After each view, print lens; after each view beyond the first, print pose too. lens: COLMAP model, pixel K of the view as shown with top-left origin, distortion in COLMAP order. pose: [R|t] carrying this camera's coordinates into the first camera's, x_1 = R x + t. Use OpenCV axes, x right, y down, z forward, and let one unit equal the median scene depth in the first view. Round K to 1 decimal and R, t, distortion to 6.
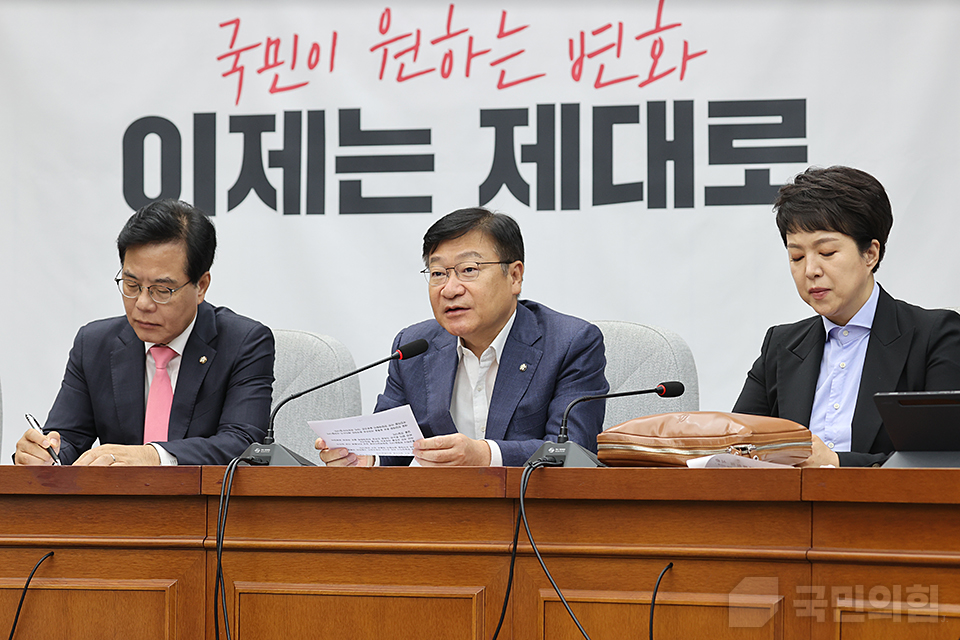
lens RADIAL K [[3532.3, 0, 472.3], [0, 3532.3, 327.8], [0, 0, 1]] dist [0.028298, 0.000000]
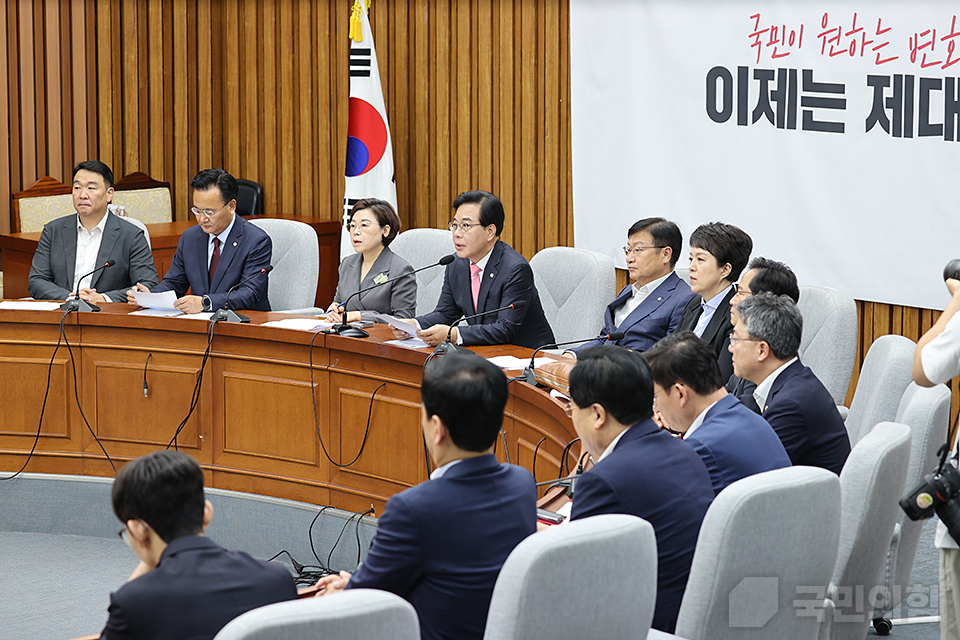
lens RADIAL K [[2693.8, 0, 510.2], [0, 2693.8, 378.2], [0, 0, 1]] dist [0.031991, 0.000000]
pose [[0.847984, 0.085835, -0.523025, 0.565022], [0.023367, 0.979786, 0.198679, -0.185405], [0.529507, -0.180698, 0.828837, -0.218215]]
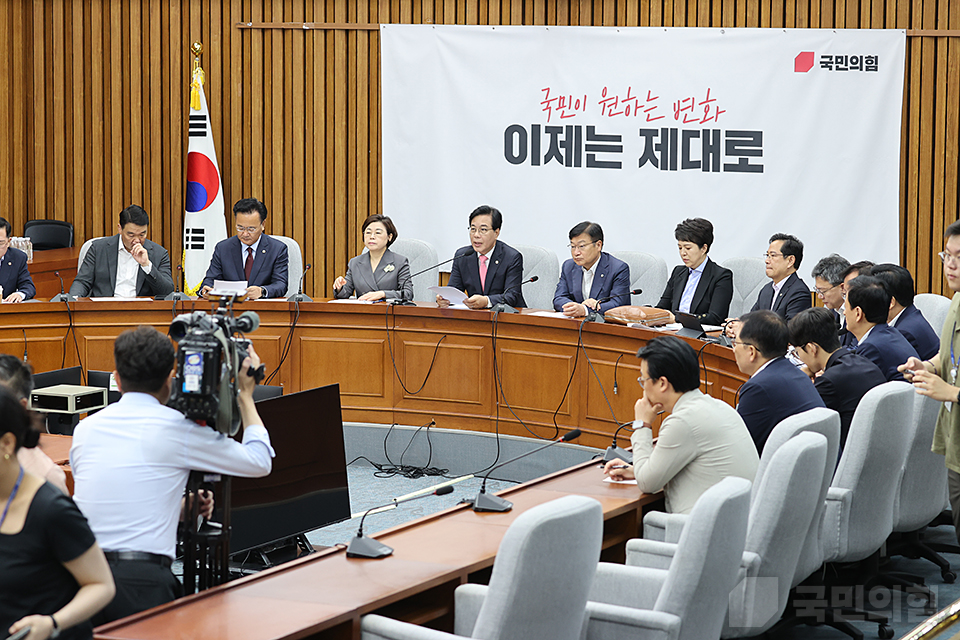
lens RADIAL K [[2693.8, 0, 483.1], [0, 2693.8, 322.5], [0, 0, 1]] dist [0.031991, 0.000000]
pose [[0.984333, 0.026121, -0.174373, 0.236688], [0.000871, 0.988233, 0.152955, -0.224225], [0.176317, -0.150711, 0.972727, -0.946020]]
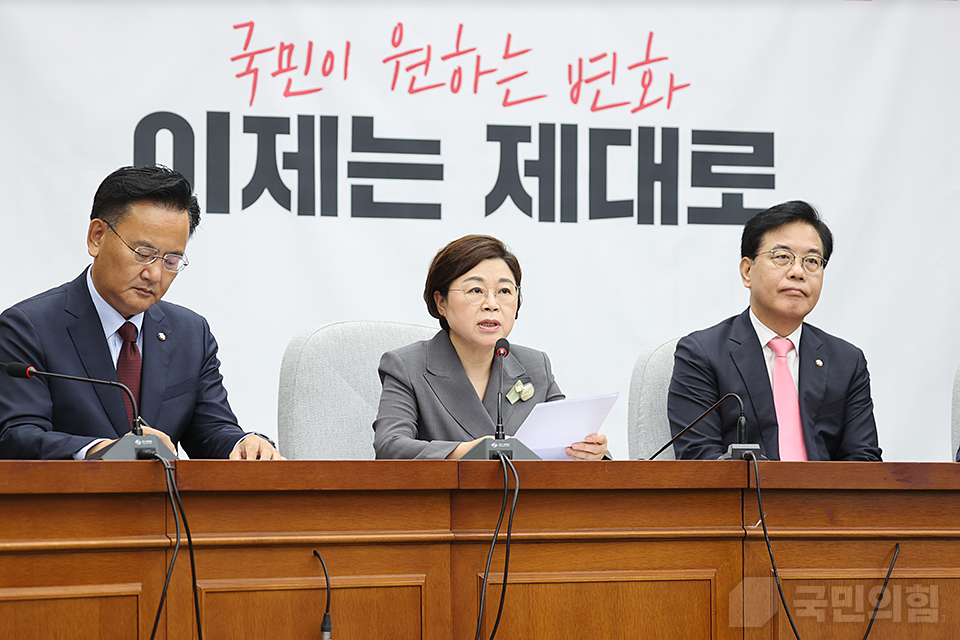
lens RADIAL K [[3323.1, 0, 480.1], [0, 3323.1, 321.8], [0, 0, 1]] dist [0.016525, 0.000000]
pose [[0.842349, 0.022641, 0.538457, -0.544628], [-0.022860, 0.999719, -0.006275, 0.004032], [-0.538447, -0.007023, 0.842630, 0.157983]]
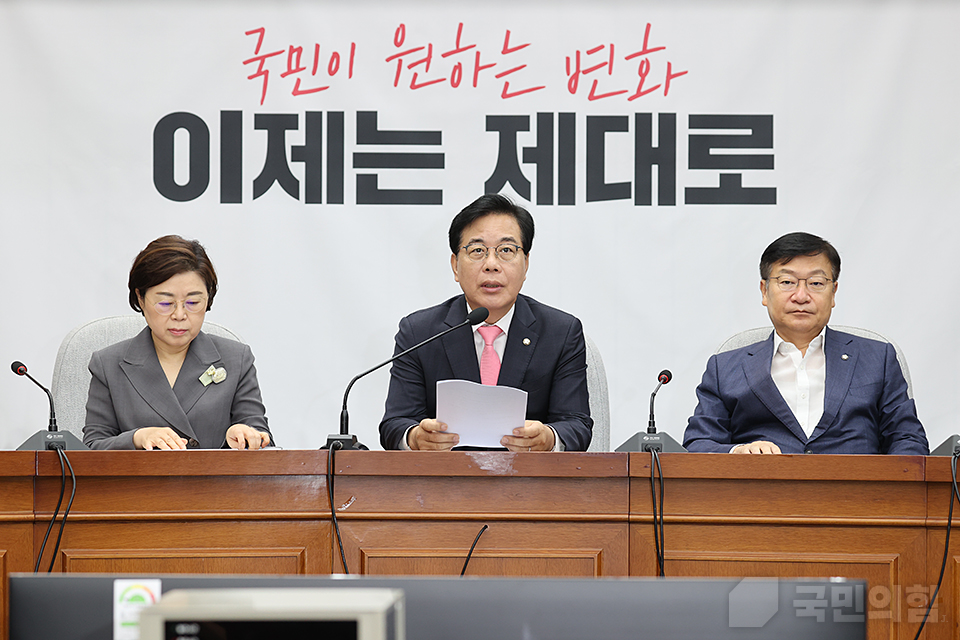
lens RADIAL K [[3153.3, 0, 451.2], [0, 3153.3, 308.6], [0, 0, 1]] dist [0.048551, 0.000000]
pose [[0.962006, 0.007882, 0.272913, -0.291396], [-0.013304, 0.999749, 0.018021, -0.017627], [-0.272703, -0.020967, 0.961870, 0.016572]]
